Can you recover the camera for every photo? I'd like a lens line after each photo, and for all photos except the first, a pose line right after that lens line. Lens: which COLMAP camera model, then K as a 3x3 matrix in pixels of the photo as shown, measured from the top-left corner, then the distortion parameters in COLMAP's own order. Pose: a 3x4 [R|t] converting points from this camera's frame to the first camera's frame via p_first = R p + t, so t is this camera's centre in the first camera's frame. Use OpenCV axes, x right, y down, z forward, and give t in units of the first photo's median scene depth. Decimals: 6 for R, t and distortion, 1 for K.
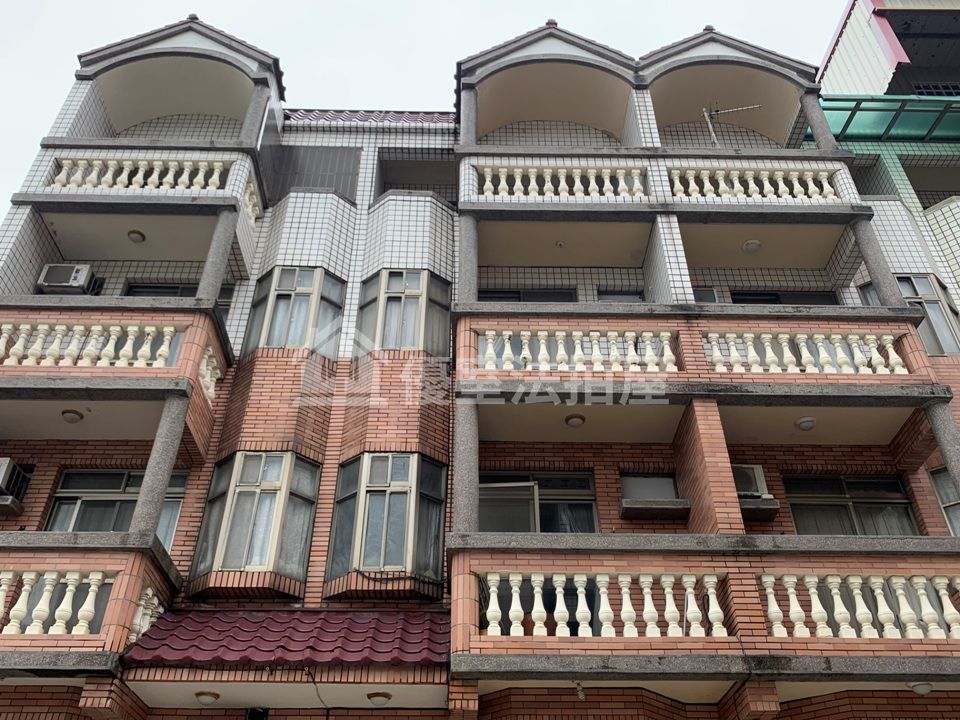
lens RADIAL K [[839.9, 0, 476.8], [0, 839.9, 356.1], [0, 0, 1]] dist [0.012280, -0.012085]
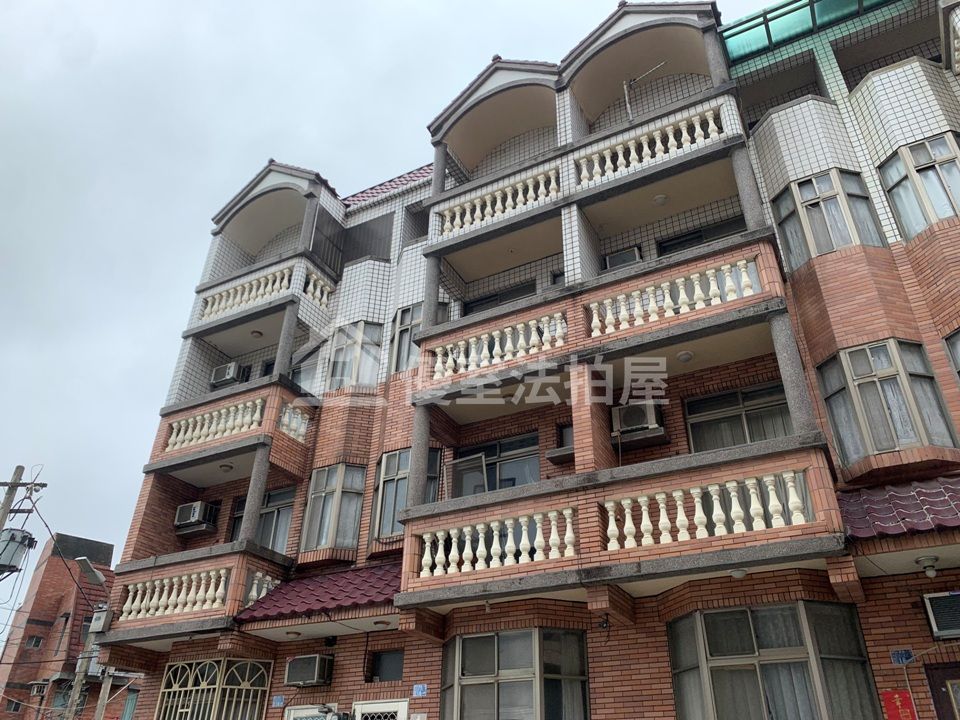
lens RADIAL K [[737.5, 0, 481.7], [0, 737.5, 352.3], [0, 0, 1]] dist [0.034144, -0.045218]
pose [[0.871738, -0.251980, -0.420213, 0.573603], [0.289190, 0.956915, 0.026117, -0.034165], [0.395527, -0.144288, 0.907050, -0.050686]]
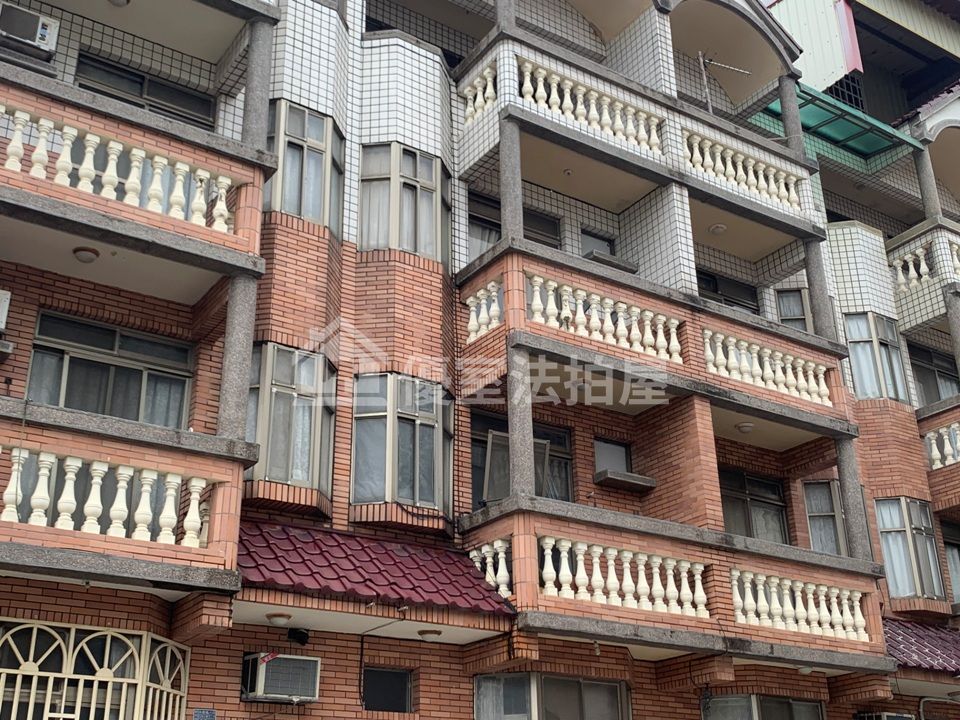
lens RADIAL K [[1167.7, 0, 489.3], [0, 1167.7, 348.3], [0, 0, 1]] dist [0.186535, -0.591798]
pose [[0.834833, 0.215293, 0.506659, -0.692905], [-0.324368, 0.935996, 0.136737, -0.118592], [-0.444792, -0.278497, 0.851234, -0.140960]]
